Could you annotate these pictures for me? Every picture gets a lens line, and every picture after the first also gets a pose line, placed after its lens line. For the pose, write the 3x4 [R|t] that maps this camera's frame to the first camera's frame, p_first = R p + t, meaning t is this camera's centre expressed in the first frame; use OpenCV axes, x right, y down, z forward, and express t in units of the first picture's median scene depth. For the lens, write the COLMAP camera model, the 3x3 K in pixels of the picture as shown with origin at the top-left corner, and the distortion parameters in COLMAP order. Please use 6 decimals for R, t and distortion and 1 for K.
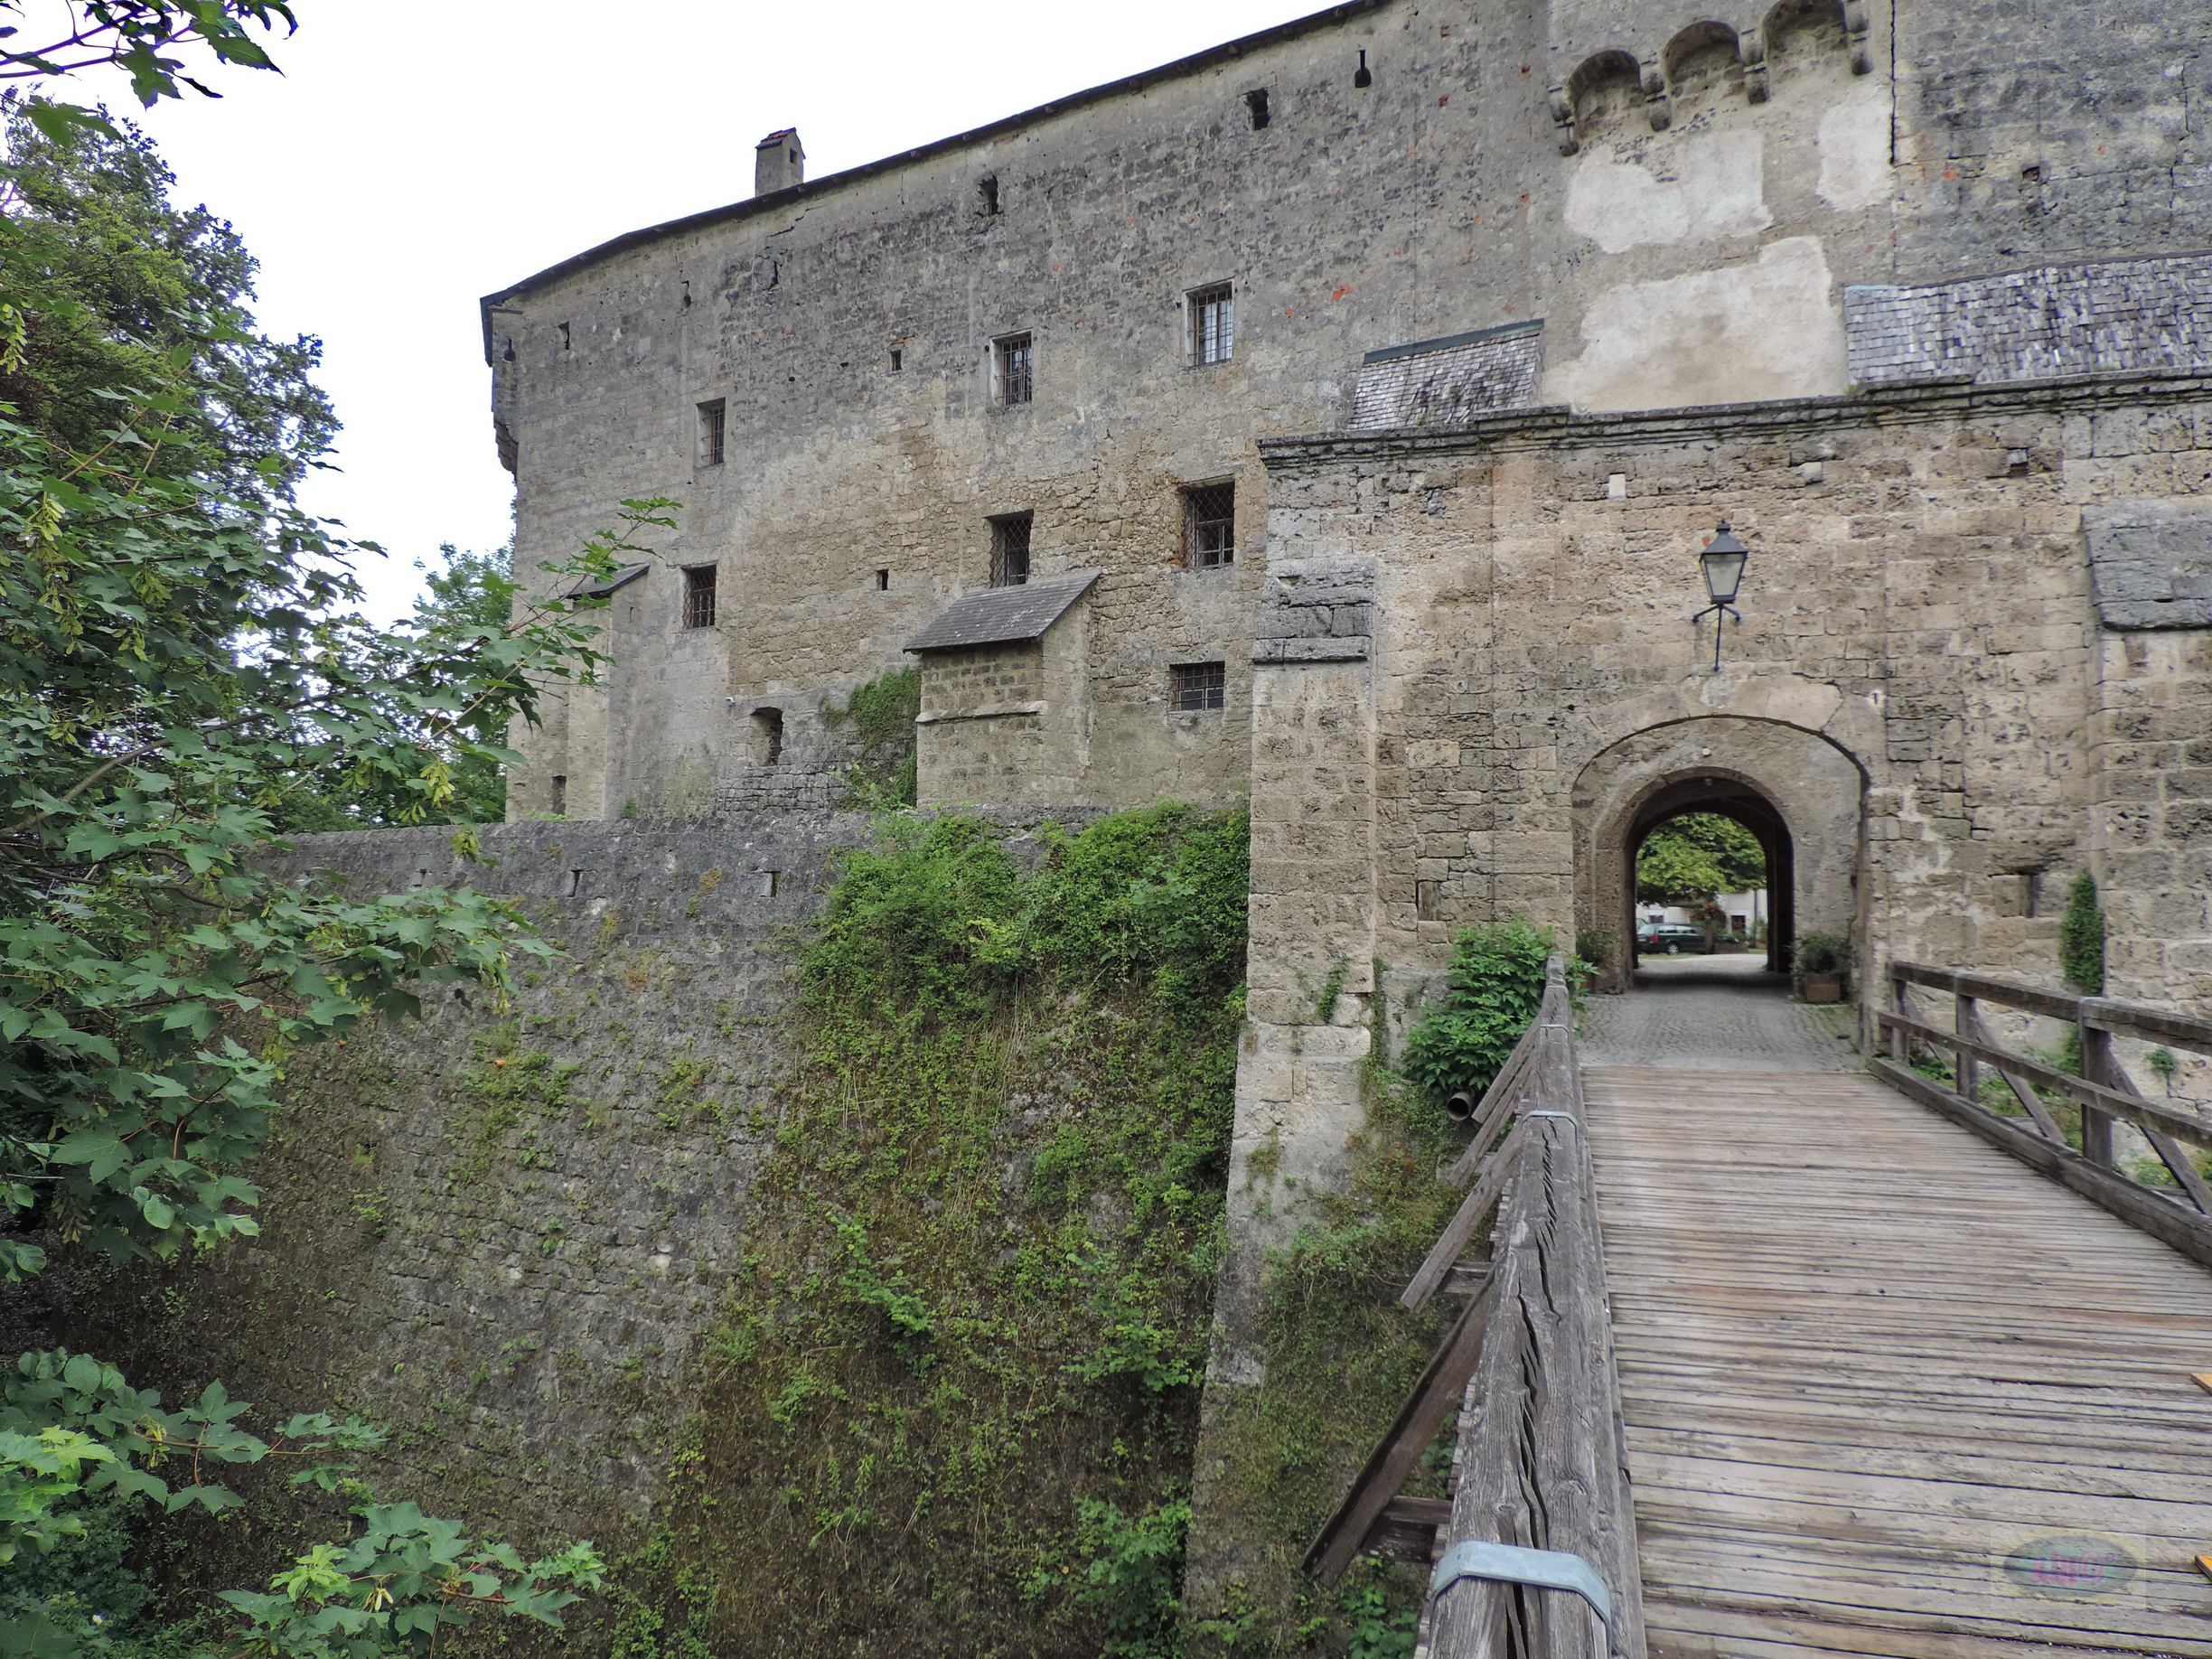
lens RADIAL K [[1588.5, 0, 1107.9], [0, 1588.5, 830.1], [0, 0, 1]] dist [-0.013578, 0.007498]
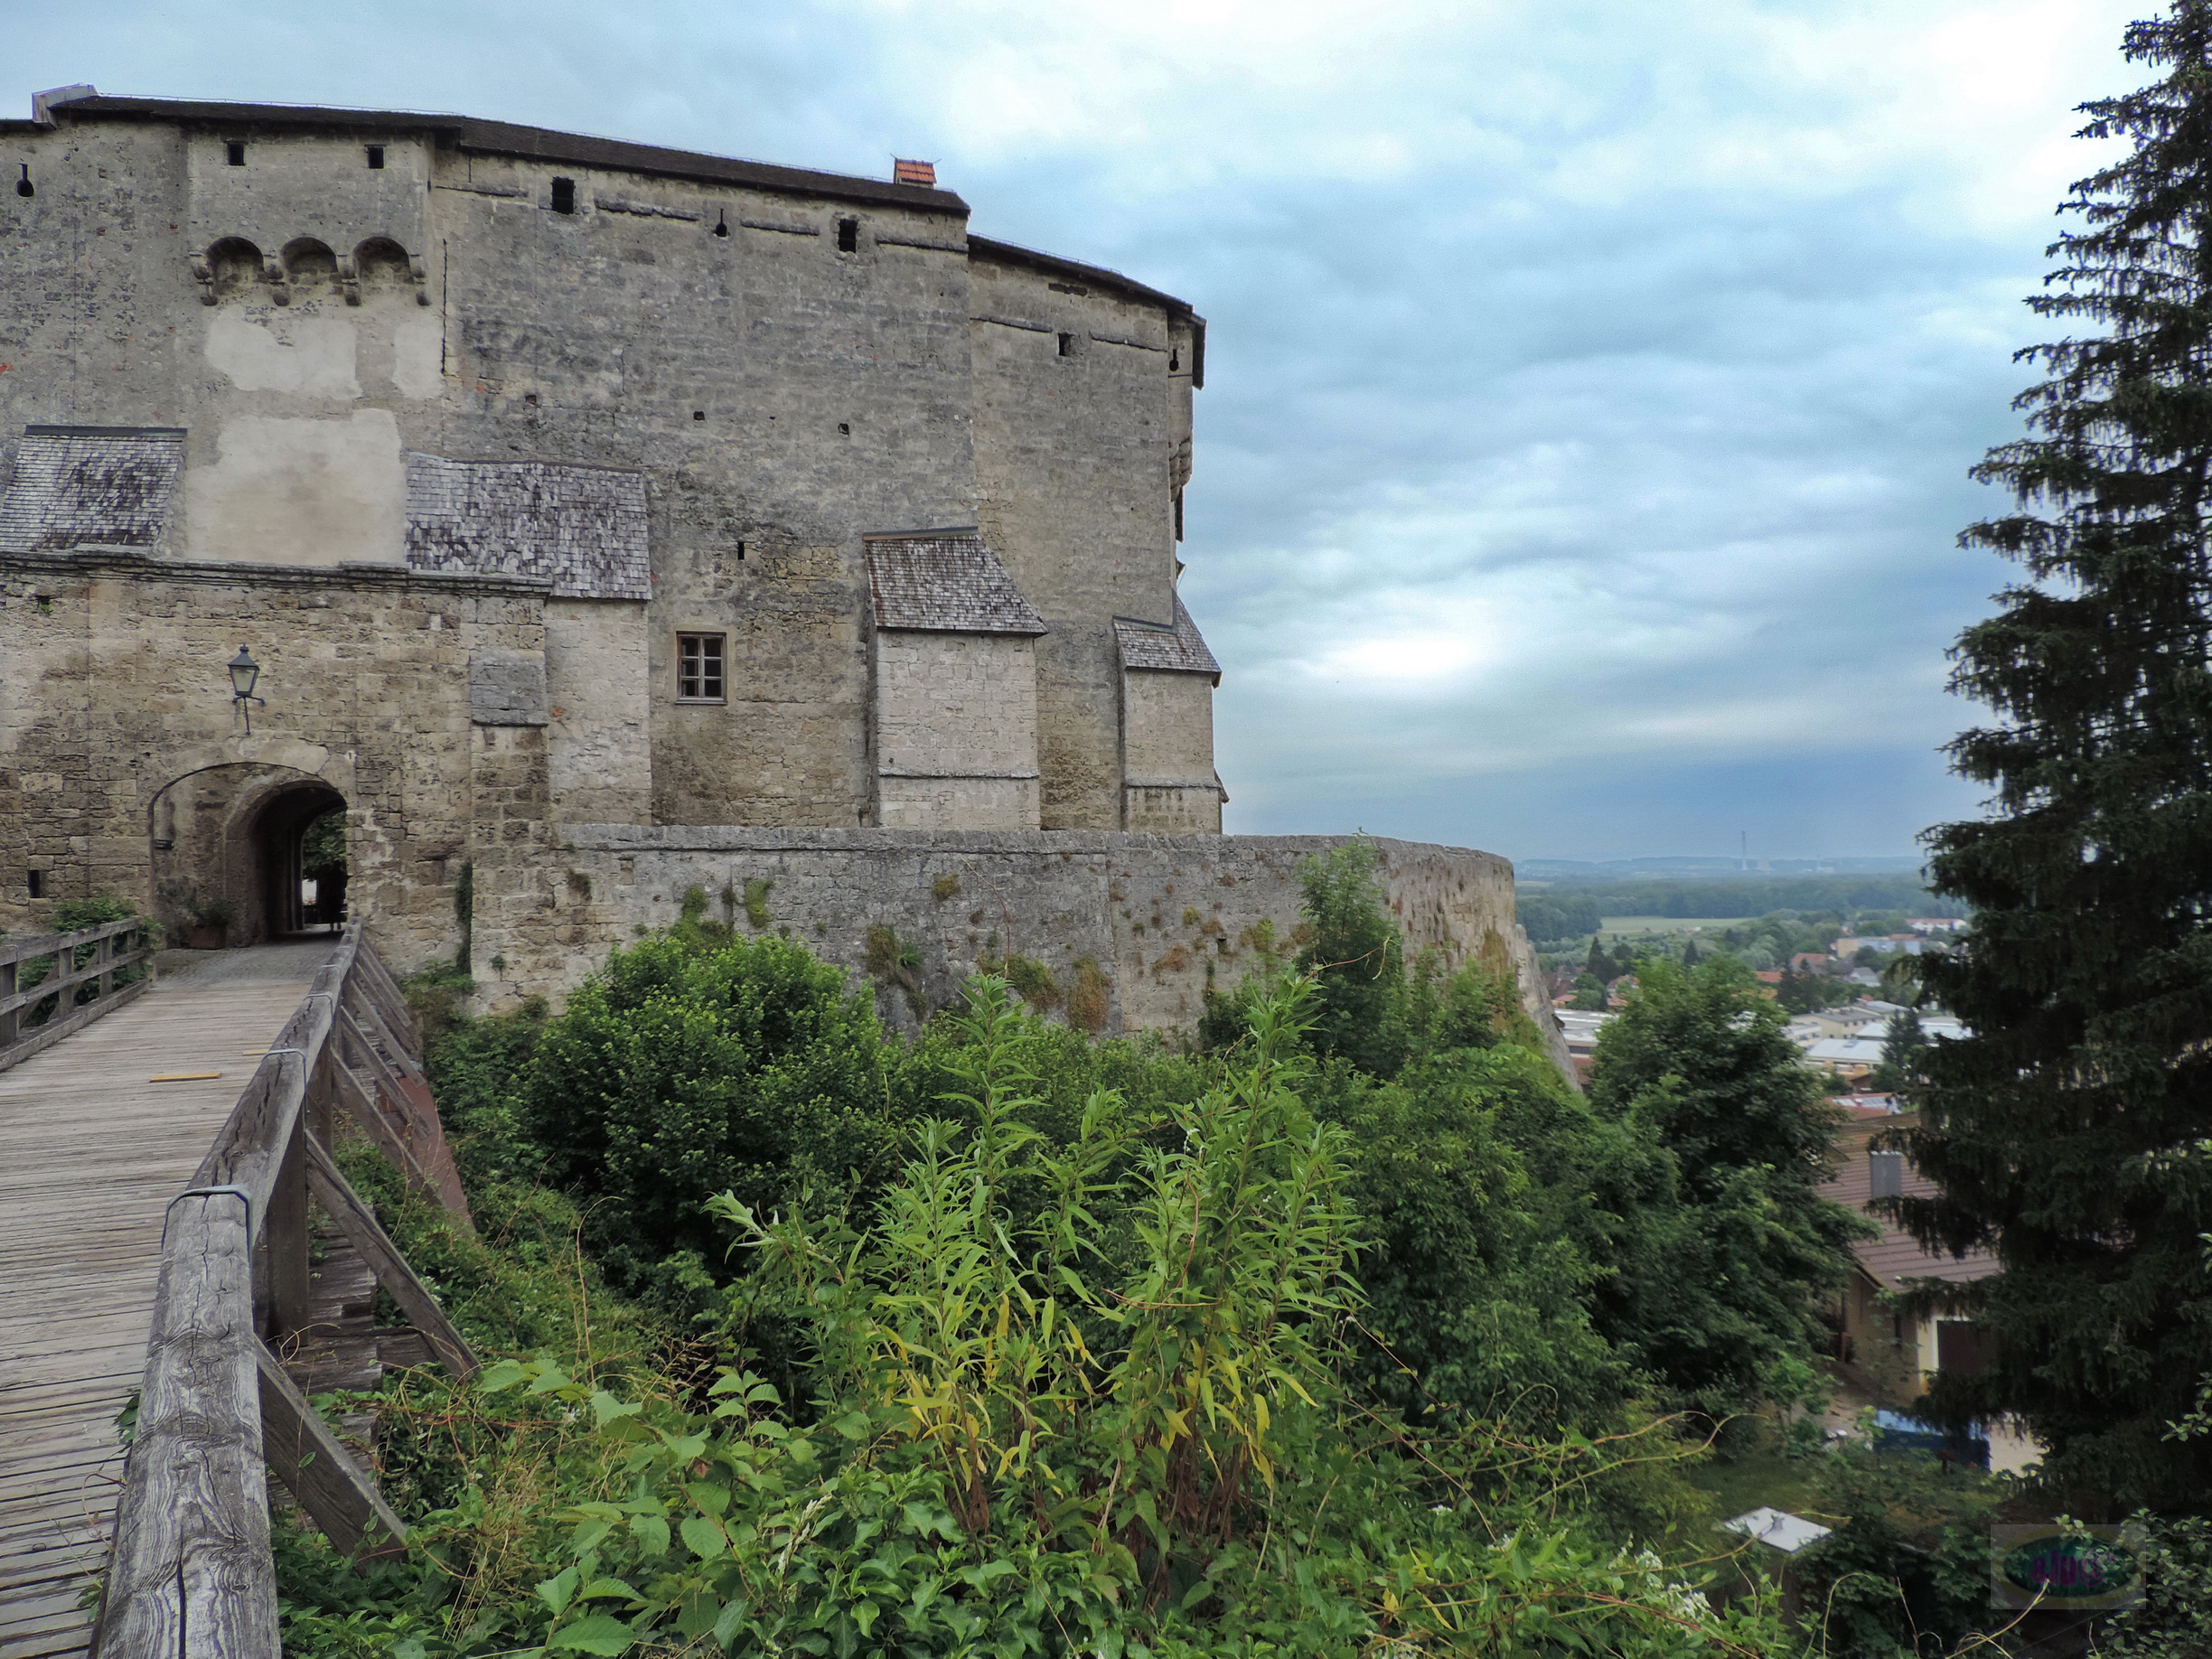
lens RADIAL K [[1588.5, 0, 1102.4], [0, 1588.5, 834.4], [0, 0, 1]] dist [-0.013578, 0.007498]
pose [[0.760458, -0.007409, 0.649345, 0.004561], [-0.008235, 0.999745, 0.021050, -0.038909], [-0.649335, -0.021355, 0.760202, -0.716373]]
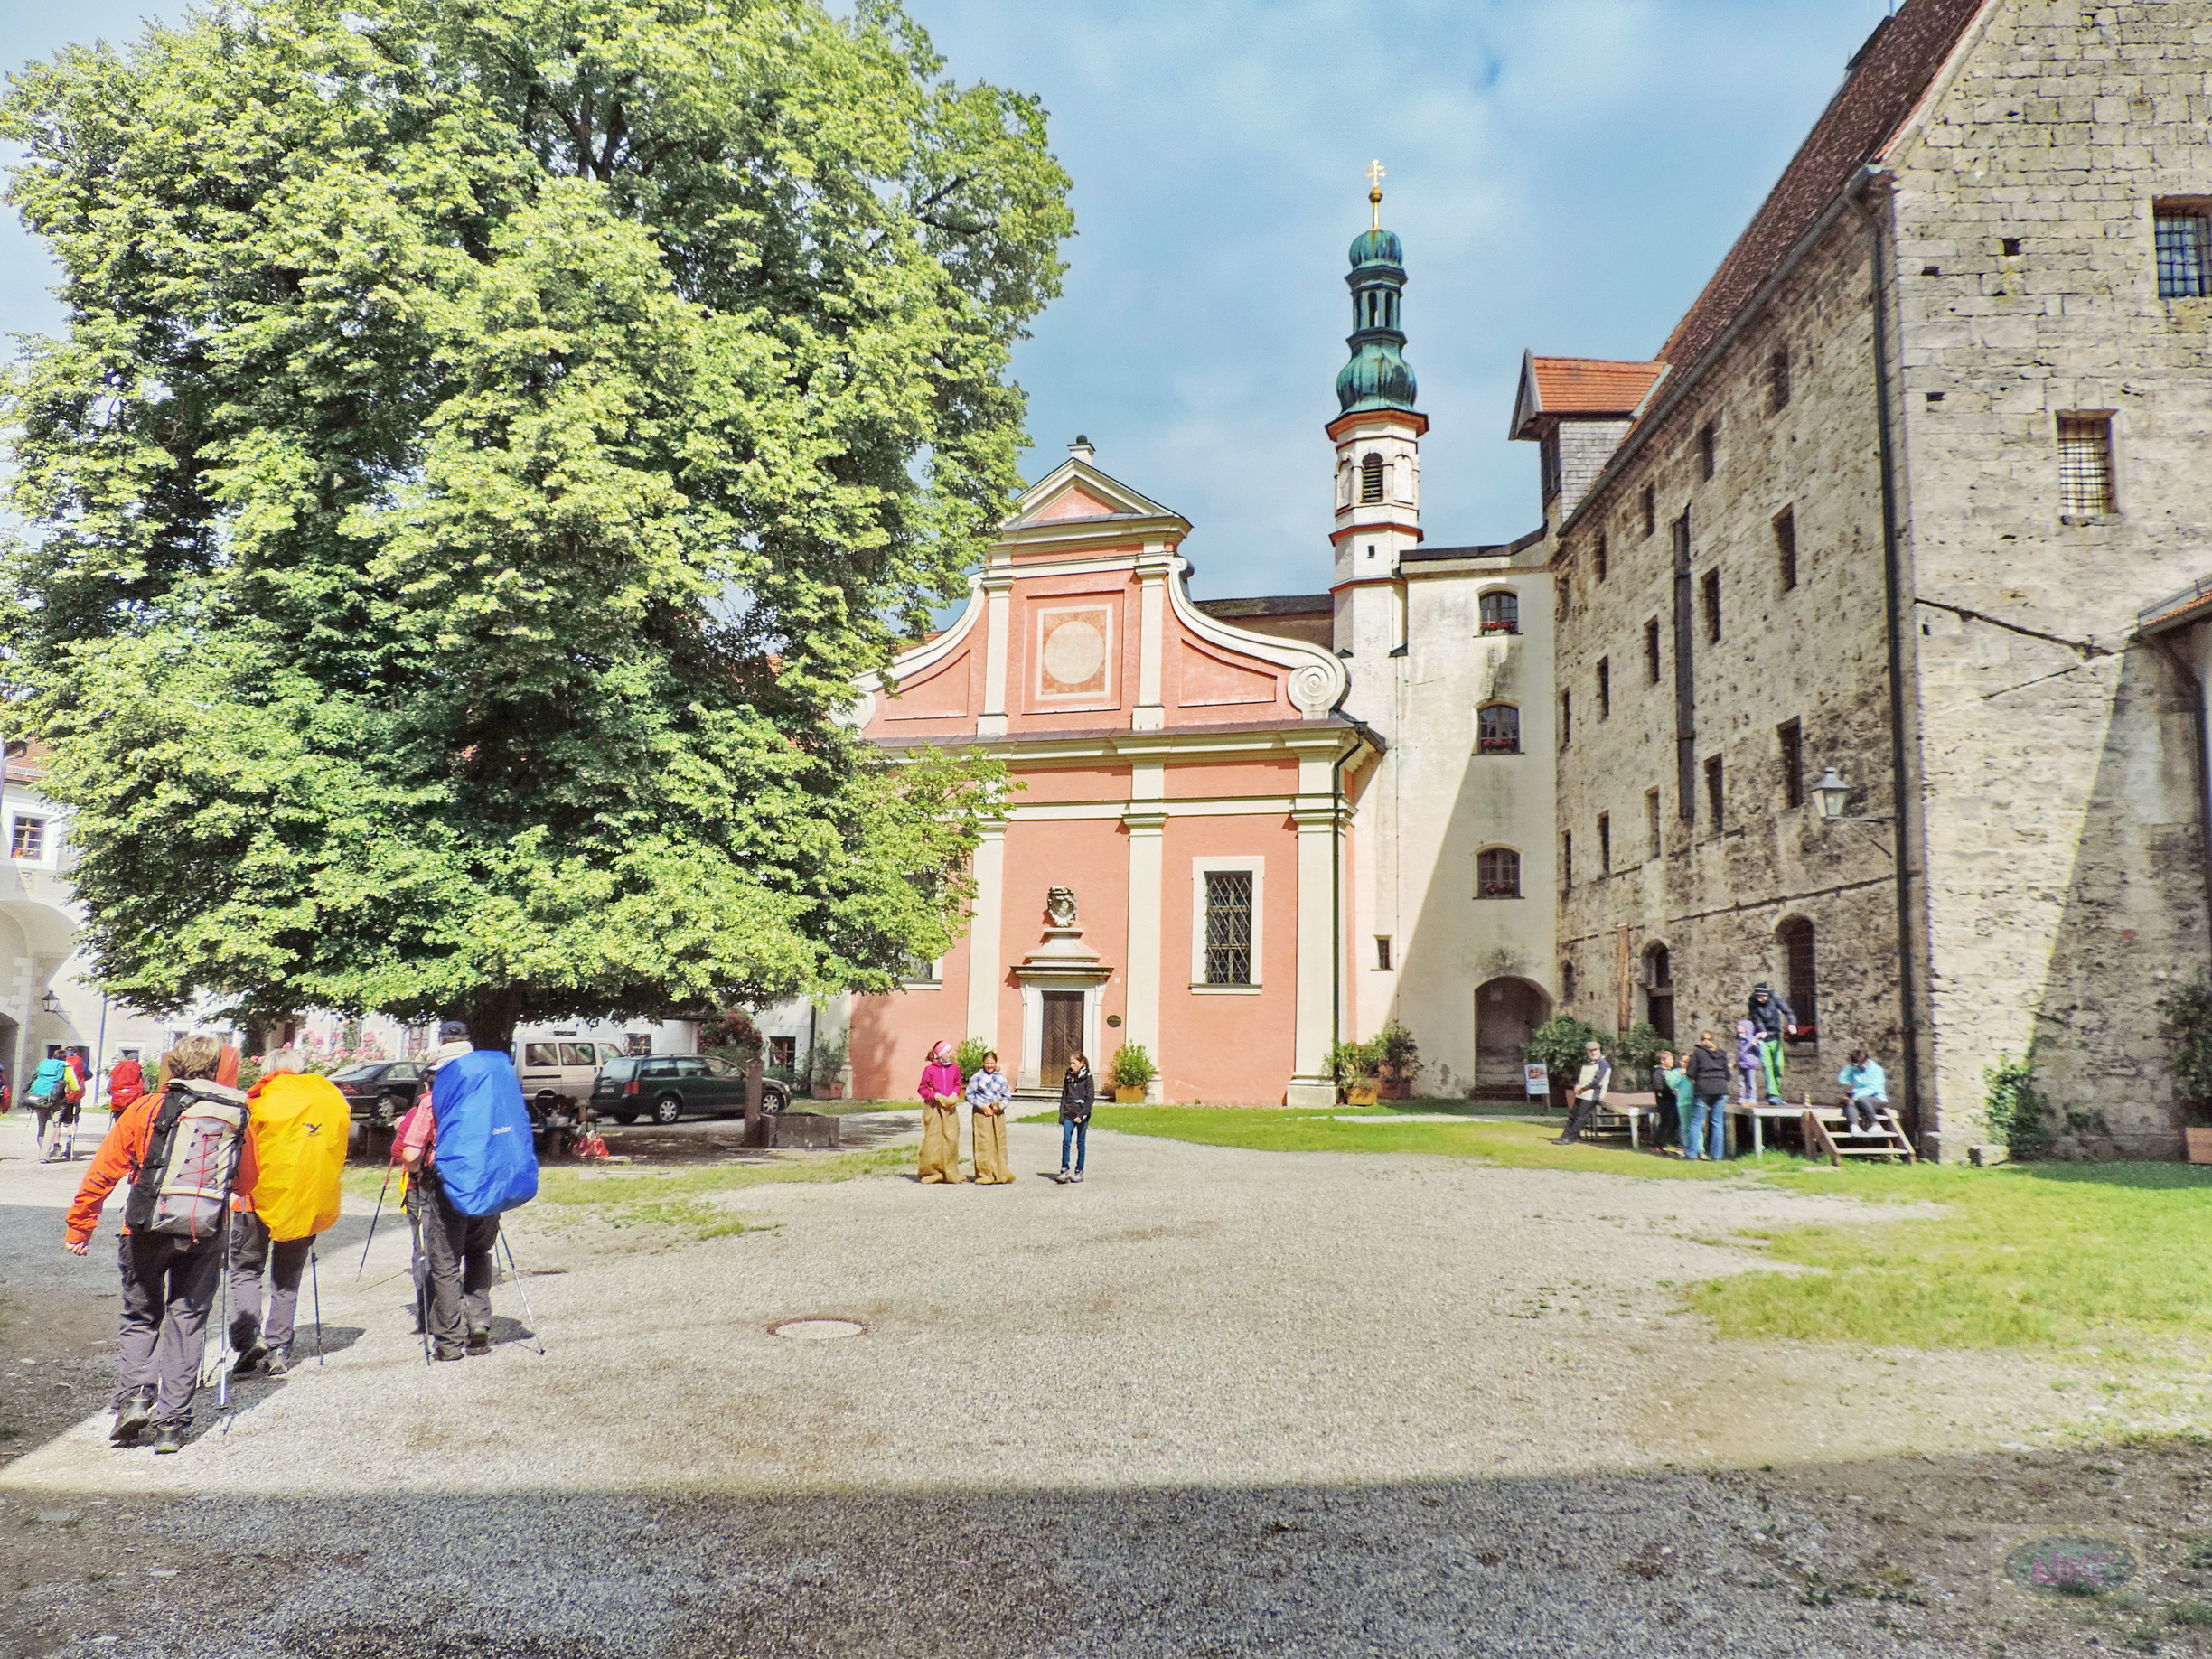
lens RADIAL K [[1588.5, 0, 1111.3], [0, 1588.5, 816.9], [0, 0, 1]] dist [-0.013578, 0.007498]
pose [[0.814846, 0.091701, 0.572379, 0.204321], [-0.052400, 0.995018, -0.084815, 0.022483], [-0.577304, 0.039119, 0.815591, 0.589052]]
